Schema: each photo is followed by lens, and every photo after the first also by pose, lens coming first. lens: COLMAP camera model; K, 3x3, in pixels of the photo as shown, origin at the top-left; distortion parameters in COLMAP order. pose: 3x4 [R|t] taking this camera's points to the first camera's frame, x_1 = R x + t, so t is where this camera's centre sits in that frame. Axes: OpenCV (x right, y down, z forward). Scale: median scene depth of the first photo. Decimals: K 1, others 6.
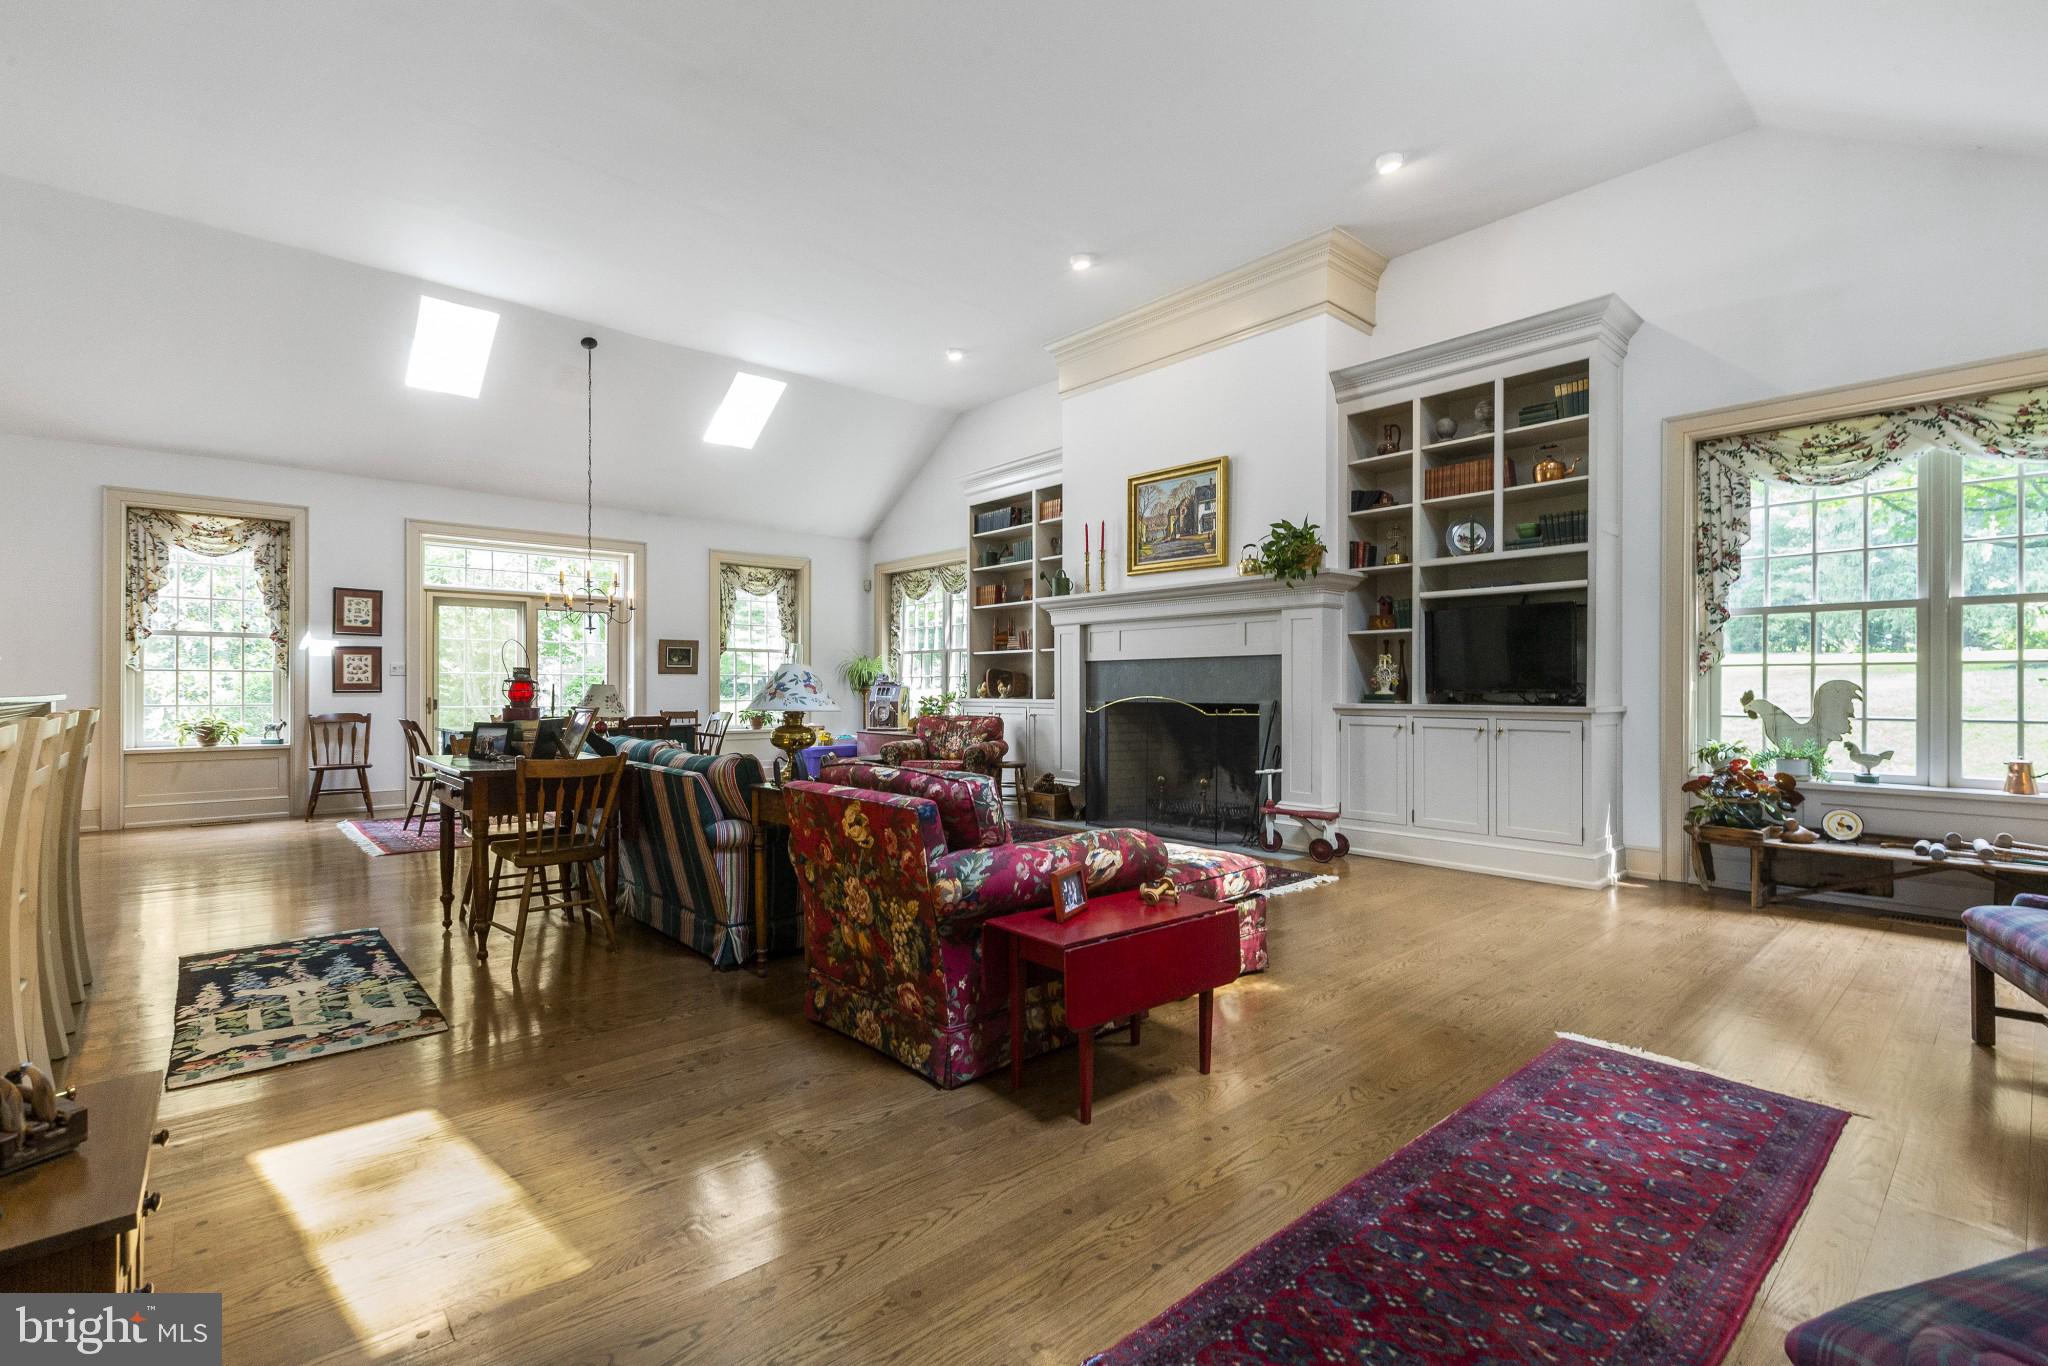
lens RADIAL K [[916.4, 0, 1024.0], [0, 916.4, 683.0], [0, 0, 1]] dist [0.003530, 0.000264]
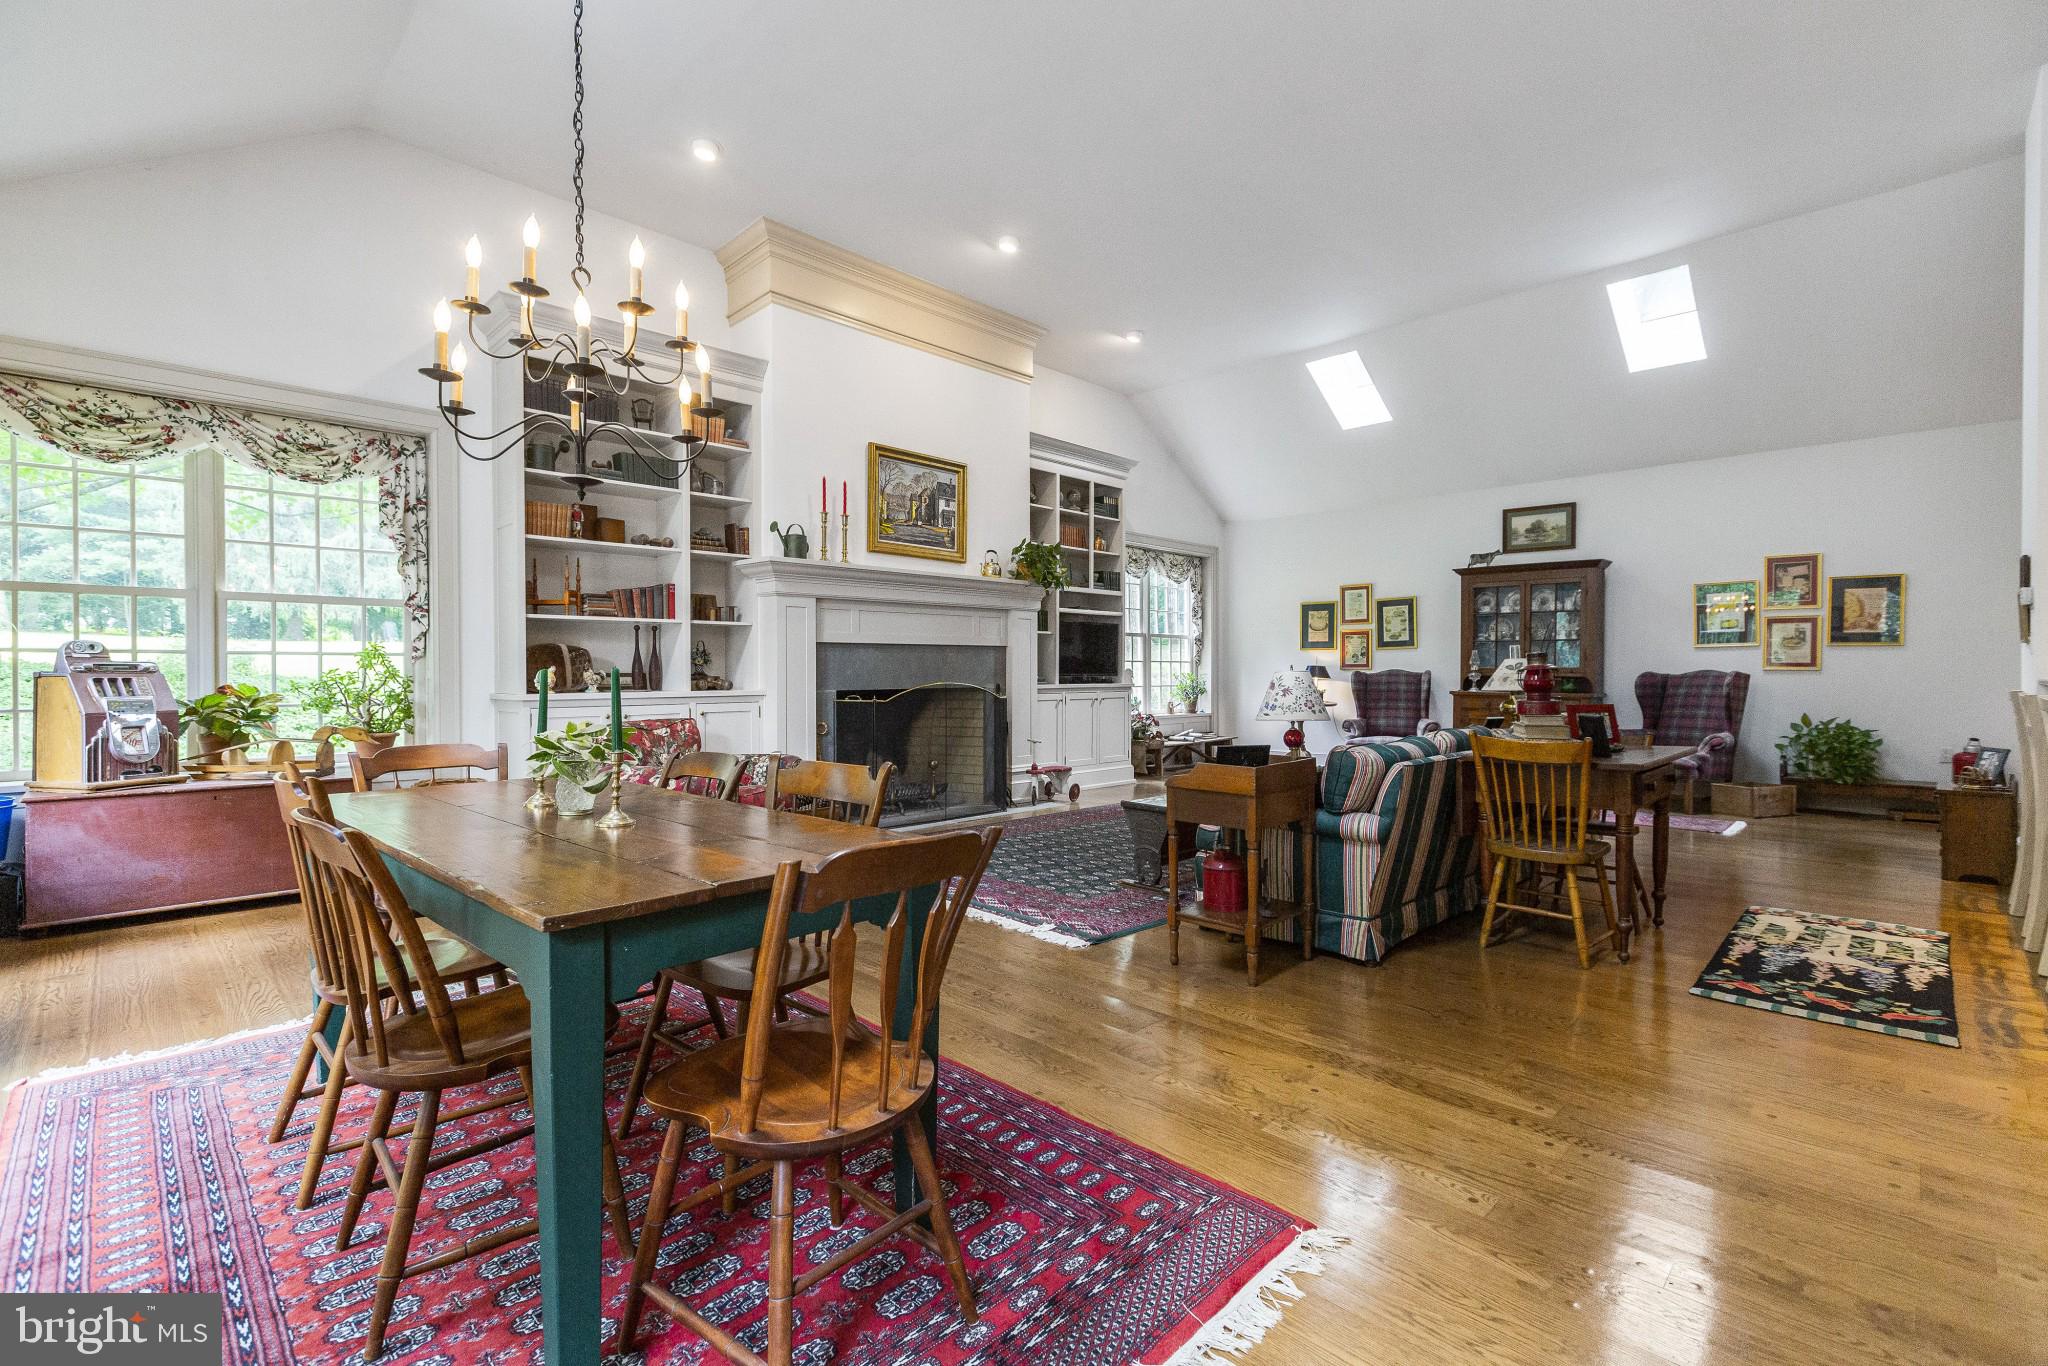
lens RADIAL K [[920.2, 0, 1024.0], [0, 920.2, 683.0], [0, 0, 1]] dist [-0.002861, -0.000845]
pose [[-0.067862, -0.013058, 0.997609, -0.873520], [-0.001037, 0.999915, 0.013018, 0.001654], [-0.997694, -0.000151, -0.067870, 0.983630]]
